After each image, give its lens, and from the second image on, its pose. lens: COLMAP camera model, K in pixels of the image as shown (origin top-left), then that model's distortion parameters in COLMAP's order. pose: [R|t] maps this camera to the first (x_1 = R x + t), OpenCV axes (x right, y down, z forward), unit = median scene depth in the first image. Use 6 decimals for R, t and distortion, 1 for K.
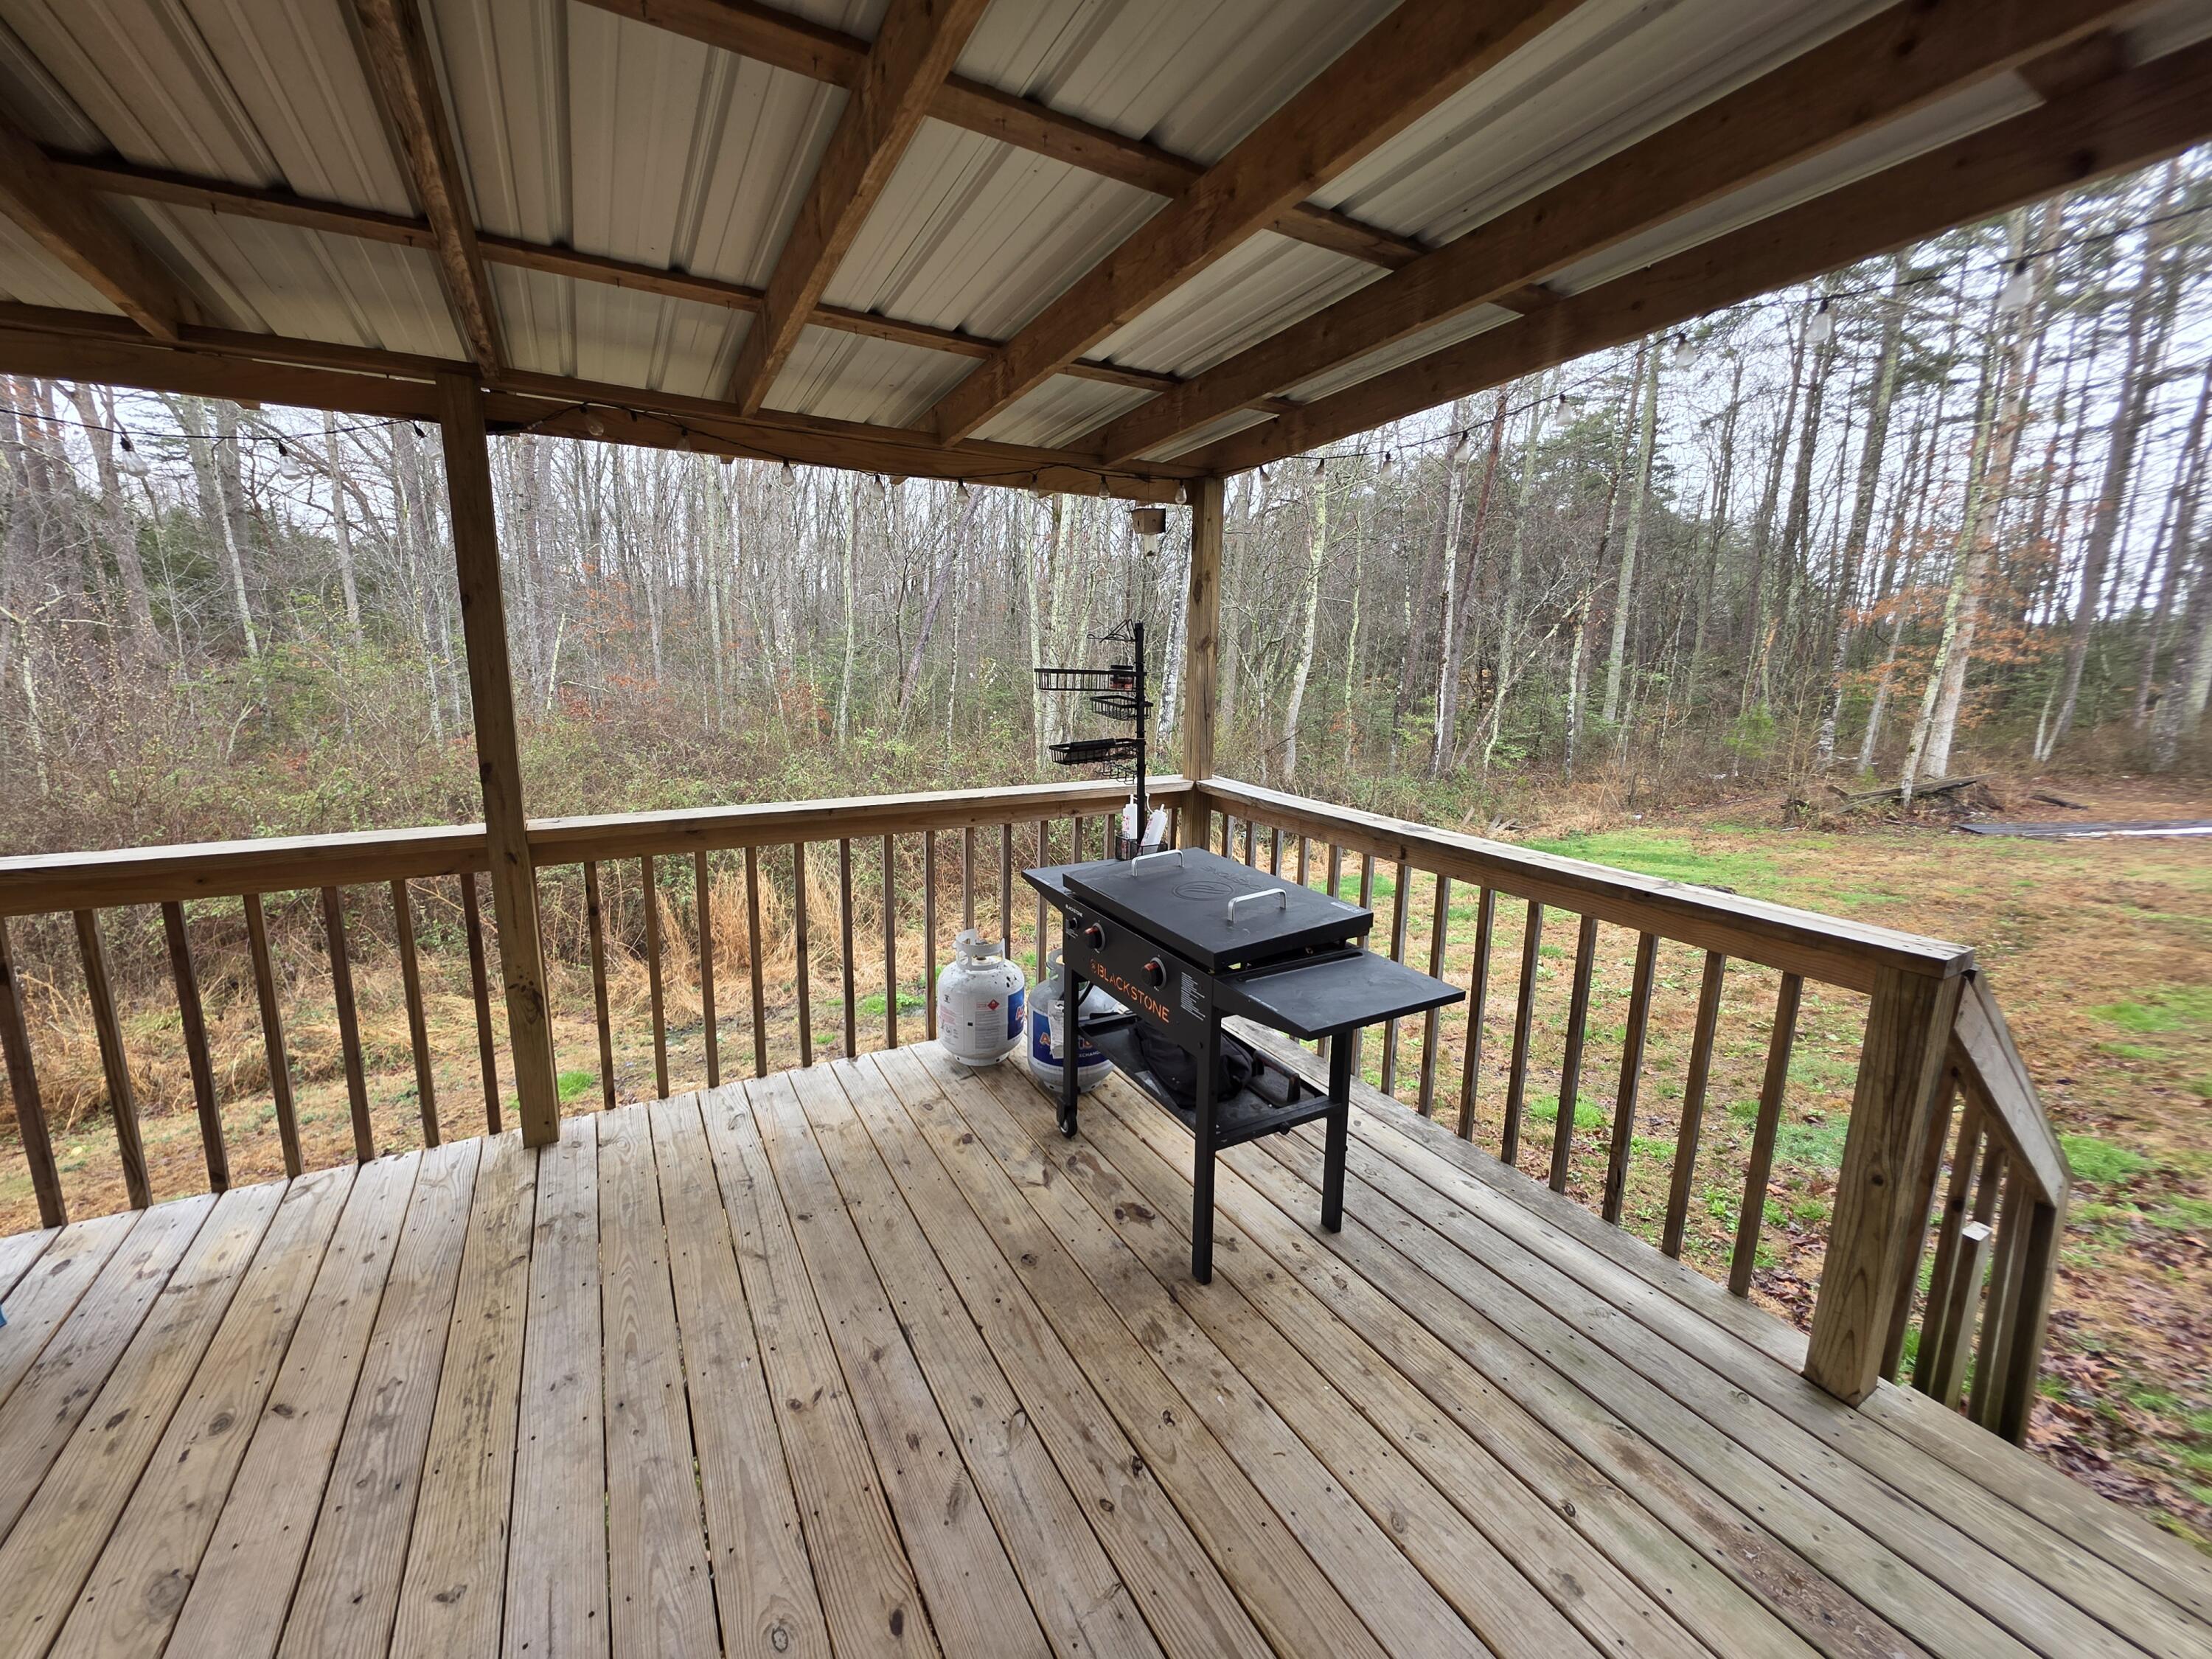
lens RADIAL K [[882.9, 0, 1095.0], [0, 882.9, 815.5], [0, 0, 1]] dist [-0.000110, 0.000279]
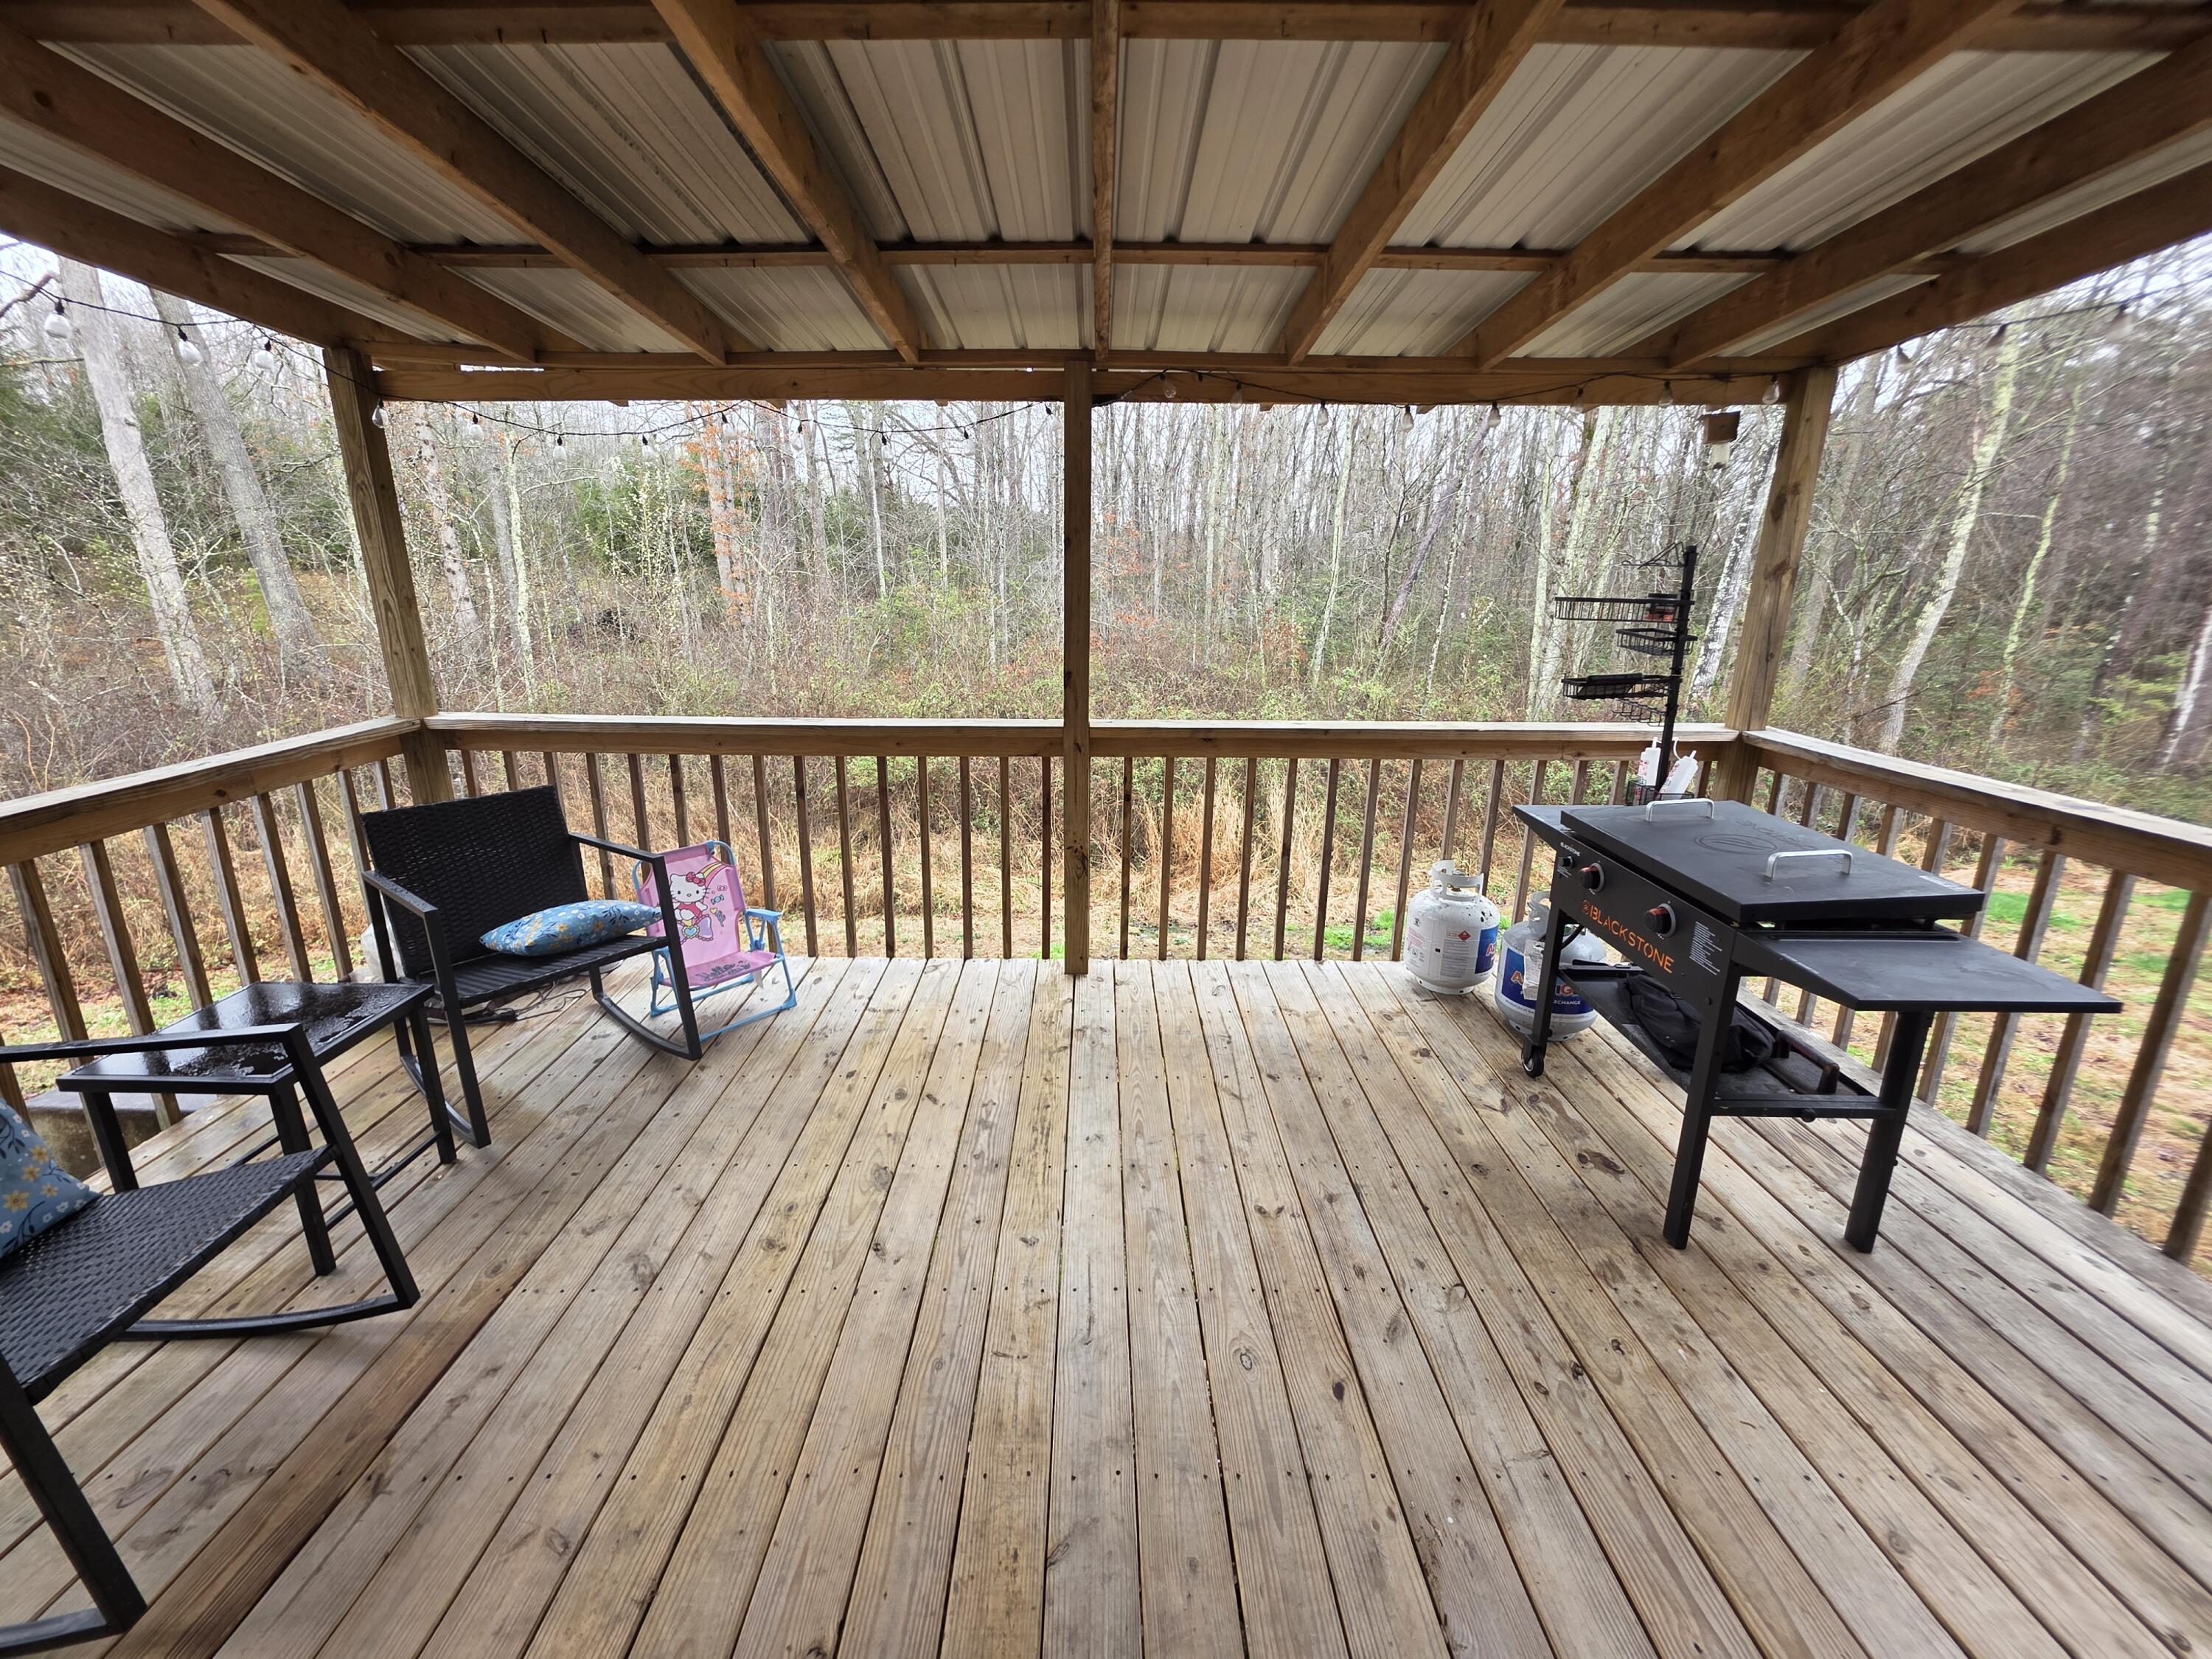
lens RADIAL K [[882.9, 0, 1093.3], [0, 882.9, 815.3], [0, 0, 1]] dist [-0.000110, 0.000279]
pose [[0.867231, 0.117427, -0.483861, -0.012694], [-0.086501, 0.992547, 0.085840, 0.032346], [0.490334, -0.032589, 0.870925, -0.098562]]
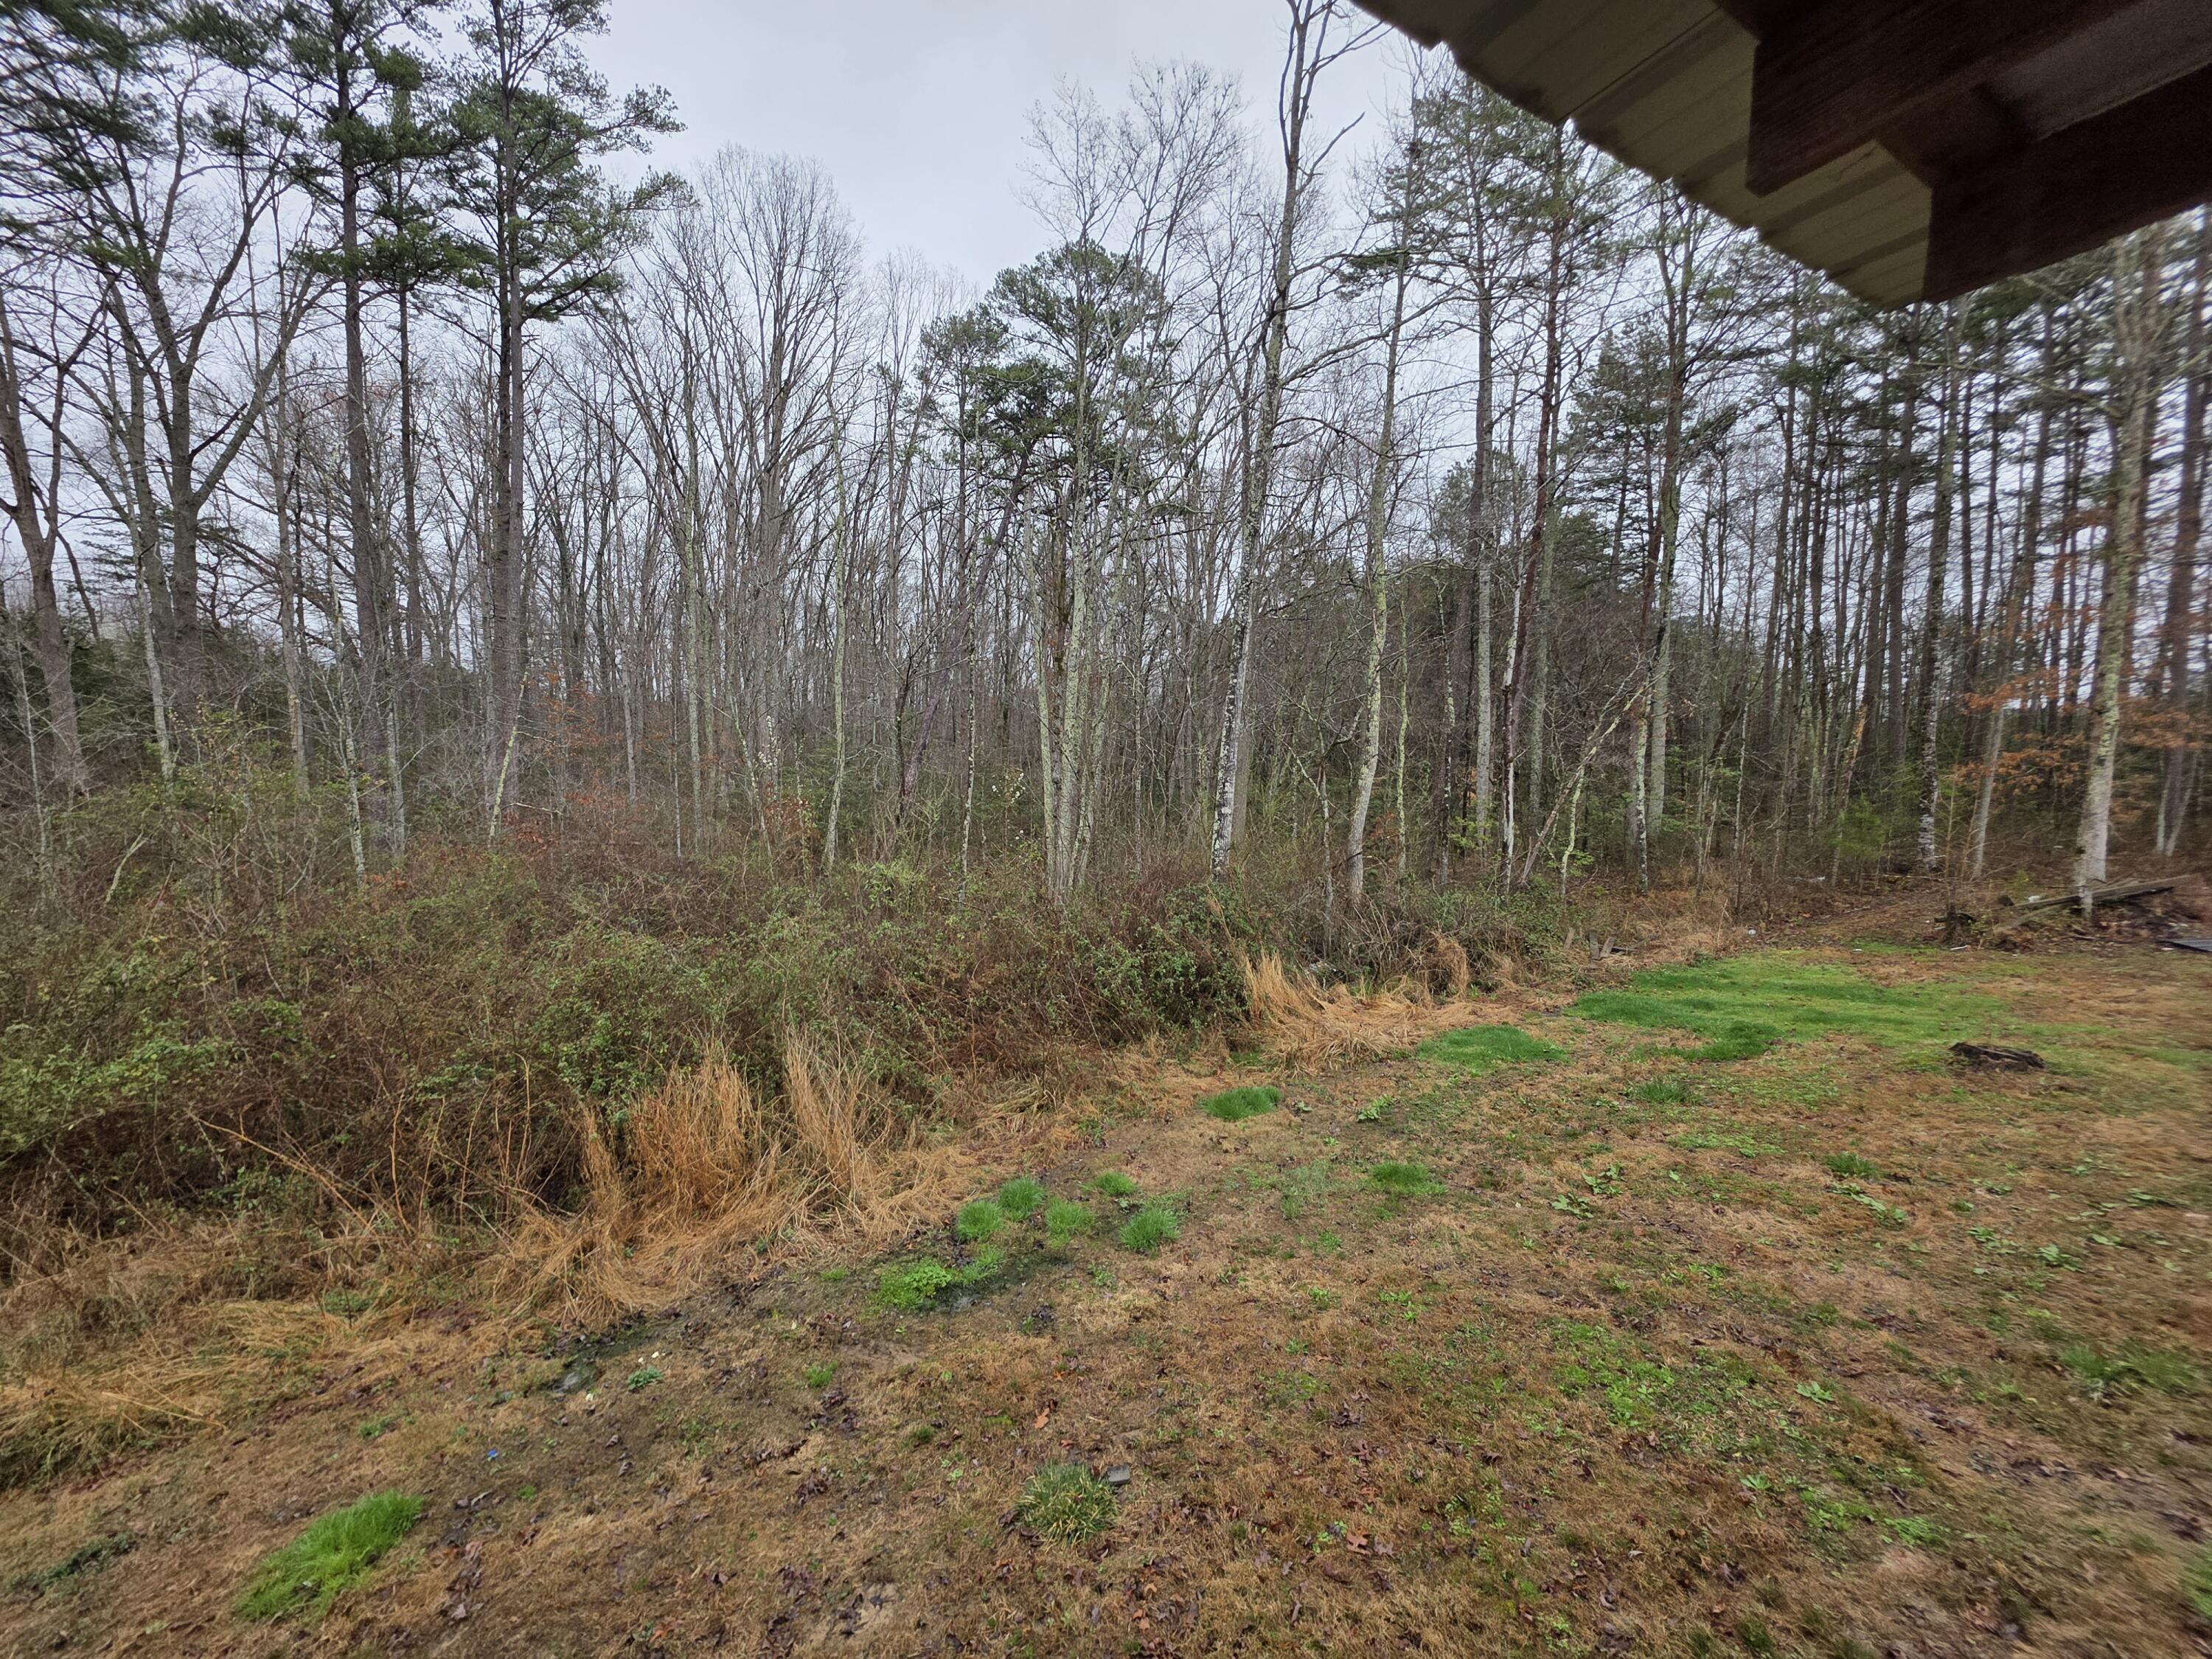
lens RADIAL K [[882.9, 0, 1101.7], [0, 882.9, 823.1], [0, 0, 1]] dist [-0.000110, 0.000279]
pose [[0.999478, -0.021238, 0.024337, -0.380450], [0.023740, 0.993910, -0.107604, -0.220264], [-0.021903, 0.108125, 0.993896, 1.104611]]
